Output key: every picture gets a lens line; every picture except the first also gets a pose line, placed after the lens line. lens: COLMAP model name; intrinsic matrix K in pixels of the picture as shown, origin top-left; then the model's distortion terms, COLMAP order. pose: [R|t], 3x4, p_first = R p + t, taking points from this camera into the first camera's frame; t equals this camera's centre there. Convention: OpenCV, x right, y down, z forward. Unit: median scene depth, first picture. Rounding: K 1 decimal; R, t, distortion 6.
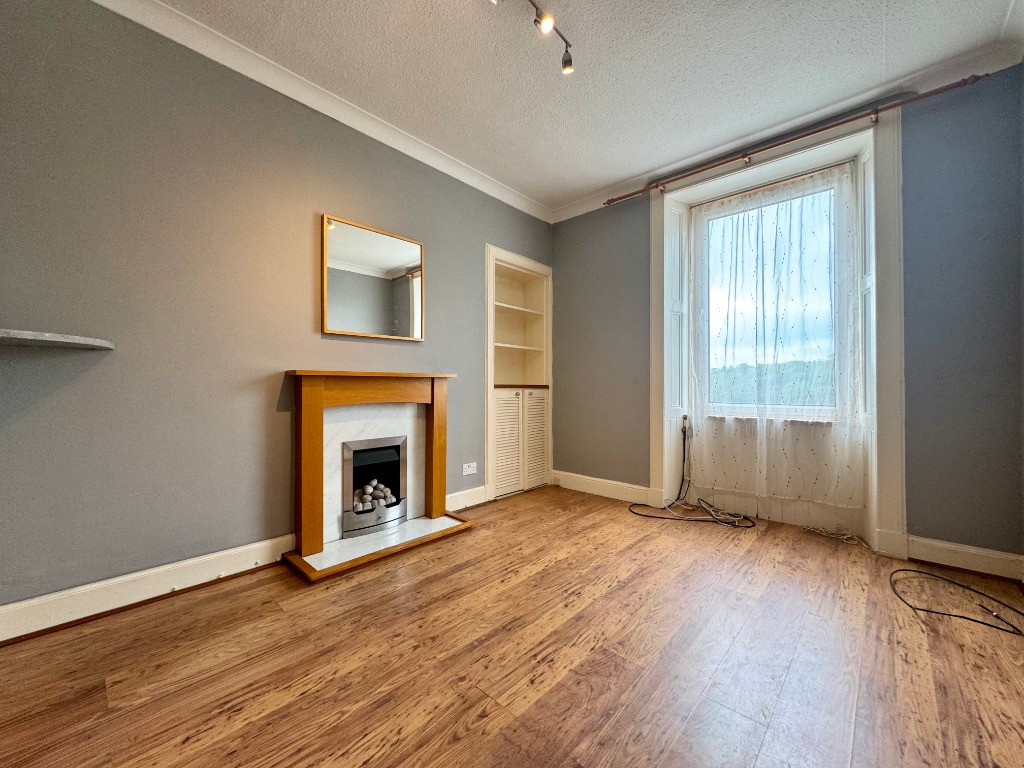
lens RADIAL K [[408.6, 0, 511.6], [0, 408.6, 383.1], [0, 0, 1]] dist [-0.001718, 0.000223]
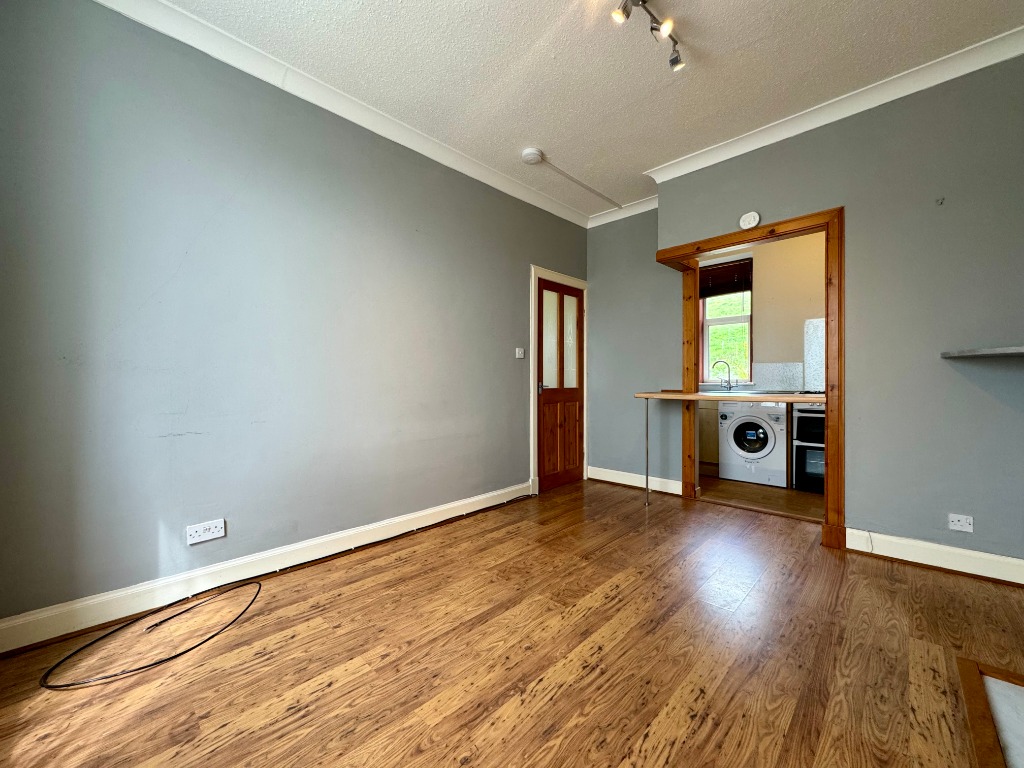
lens RADIAL K [[408.6, 0, 511.6], [0, 408.6, 383.1], [0, 0, 1]] dist [-0.001718, 0.000223]
pose [[-0.999750, 0.001585, 0.022304, 0.250575], [0.001507, 0.999993, -0.003552, -0.004065], [-0.022310, -0.003517, -0.999745, 1.557774]]
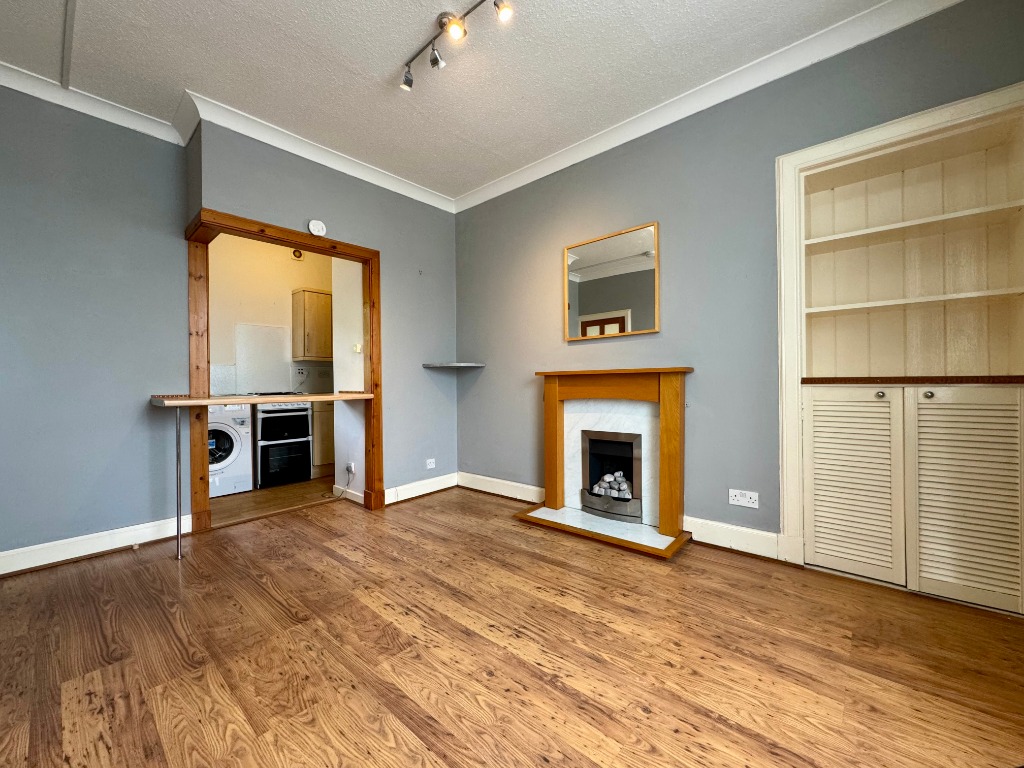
lens RADIAL K [[408.6, 0, 511.6], [0, 408.6, 383.1], [0, 0, 1]] dist [-0.001718, 0.000223]
pose [[0.019976, -0.000560, -0.999800, 0.876464], [0.019672, 0.999806, -0.000166, 0.004201], [0.999607, -0.019664, 0.019983, 0.869785]]
